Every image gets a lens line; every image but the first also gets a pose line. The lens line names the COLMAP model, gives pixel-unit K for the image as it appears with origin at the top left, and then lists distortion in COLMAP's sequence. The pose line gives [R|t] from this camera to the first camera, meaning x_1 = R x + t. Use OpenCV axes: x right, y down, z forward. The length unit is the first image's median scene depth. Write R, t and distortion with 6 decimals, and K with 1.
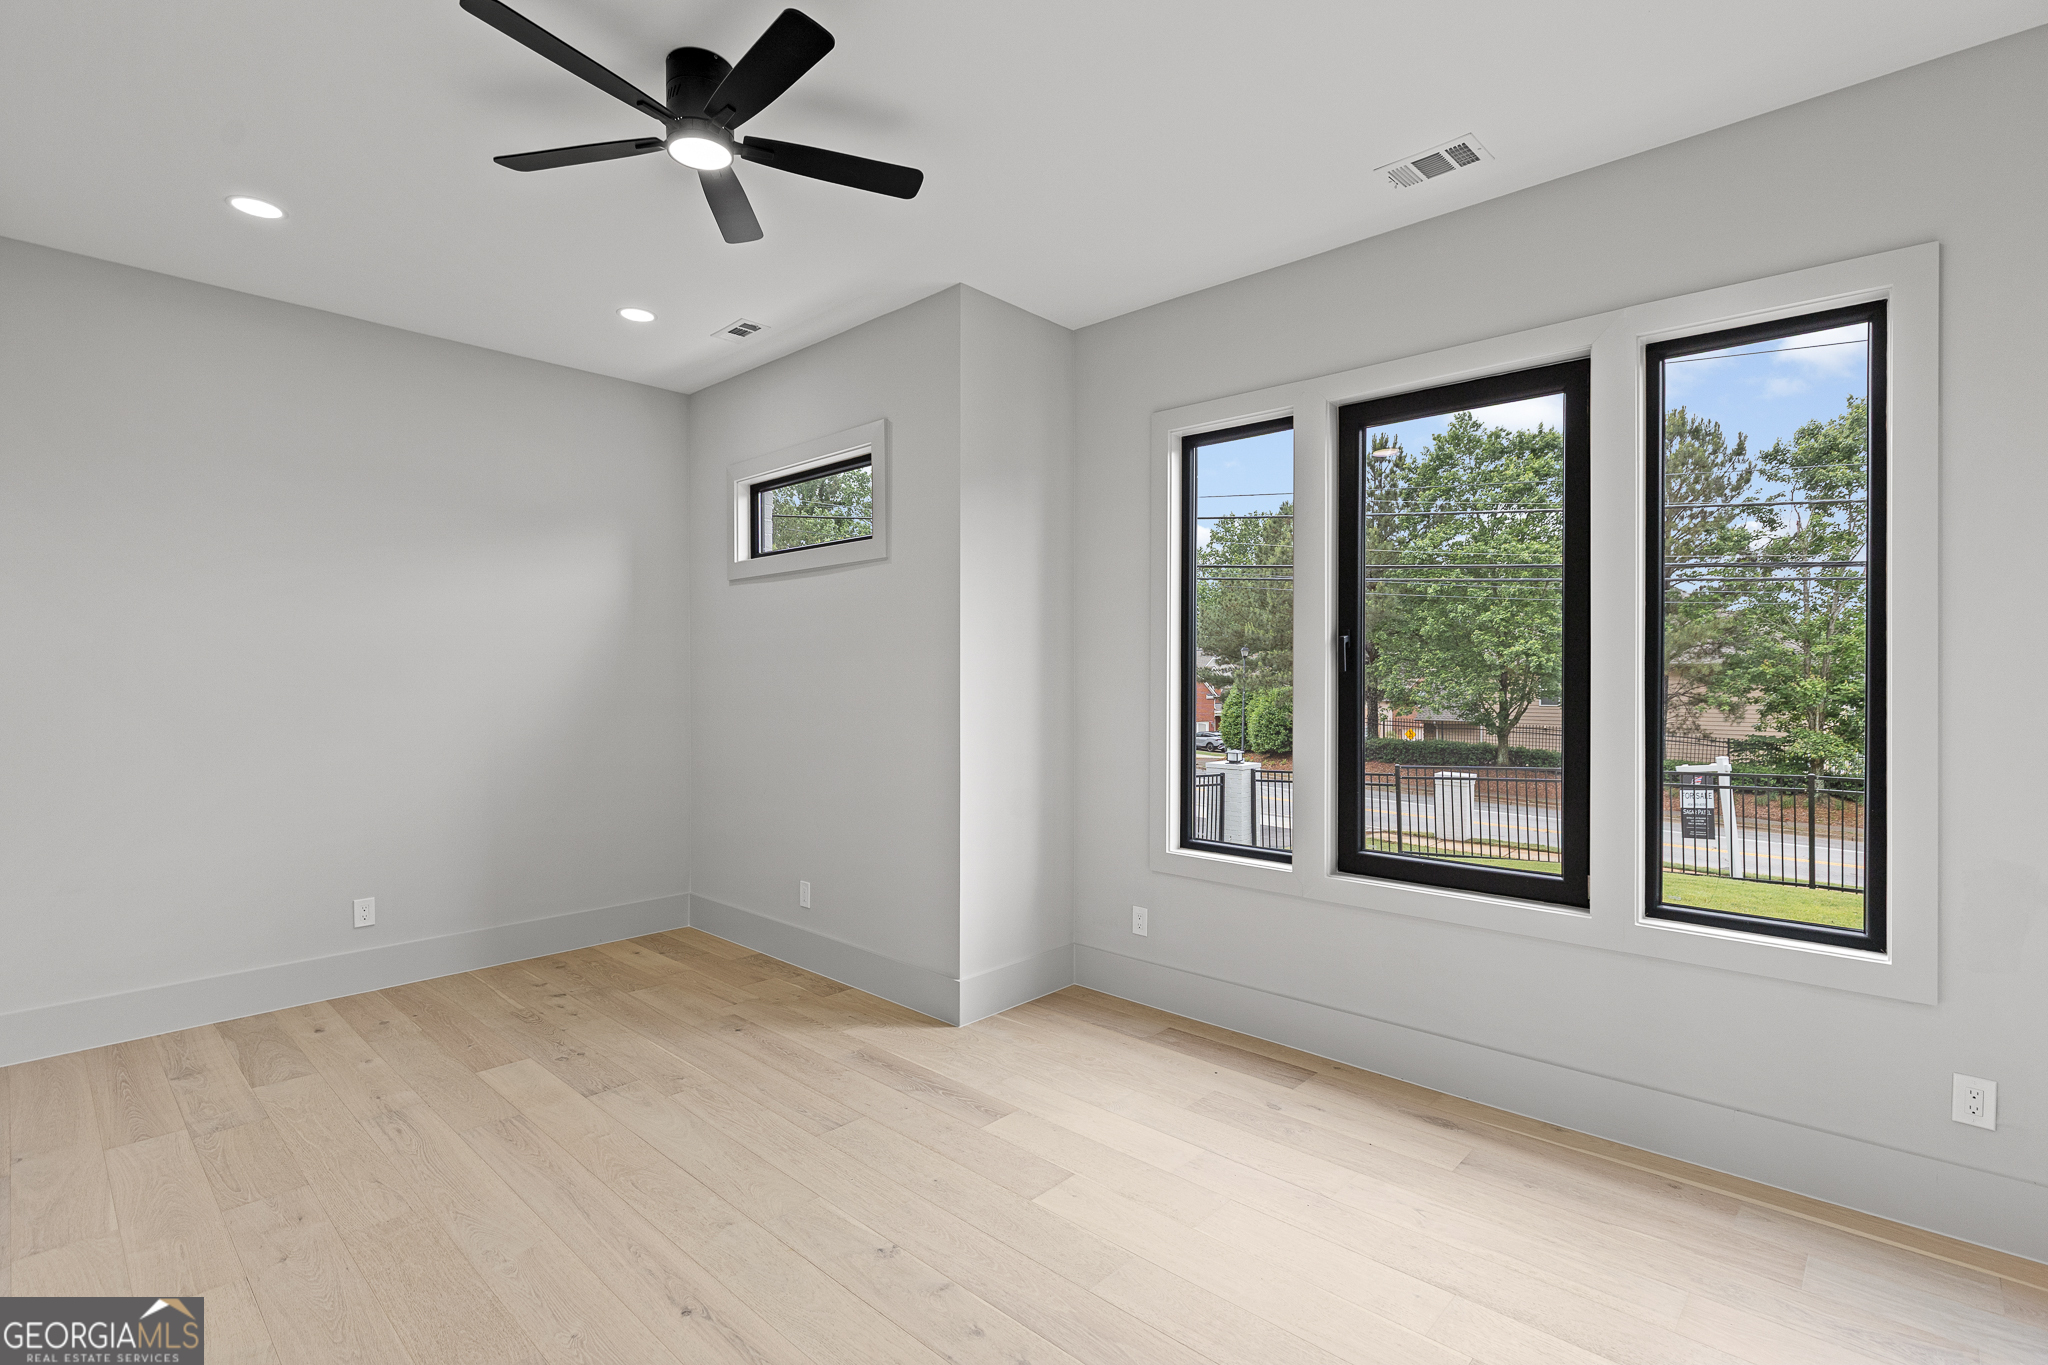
lens RADIAL K [[951.2, 0, 1033.5], [0, 951.2, 671.2], [0, 0, 1]] dist [0.001501, 0.000104]
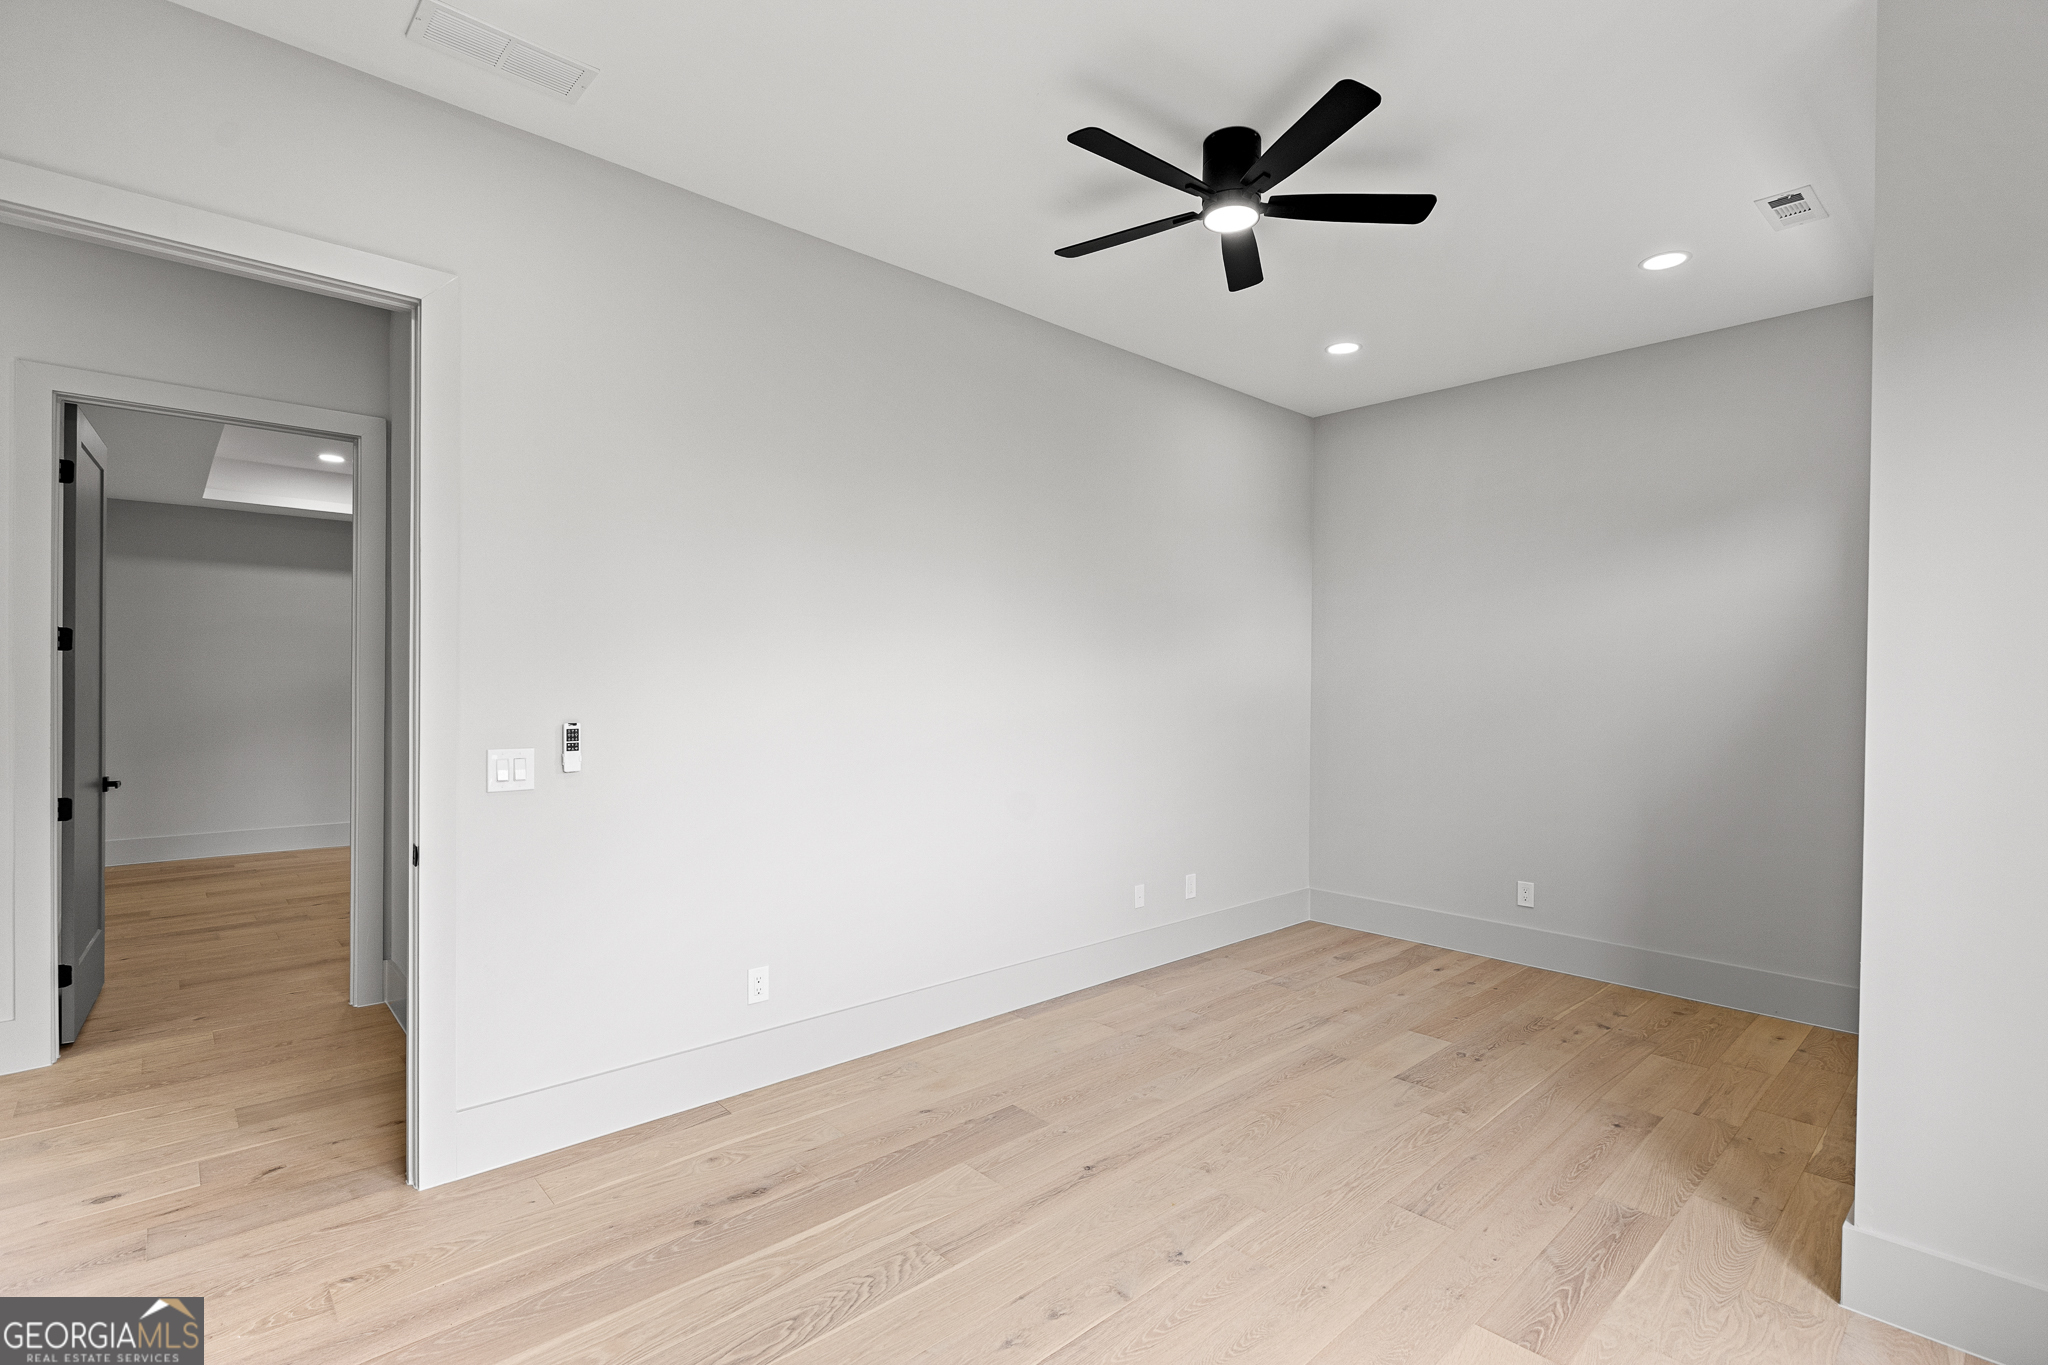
lens RADIAL K [[951.2, 0, 1034.0], [0, 951.2, 676.9], [0, 0, 1]] dist [0.001501, 0.000104]
pose [[-0.068165, -0.005856, -0.997657, 0.523777], [-0.002250, 0.999981, -0.005716, 0.005279], [0.997672, 0.001855, -0.068177, 0.562972]]
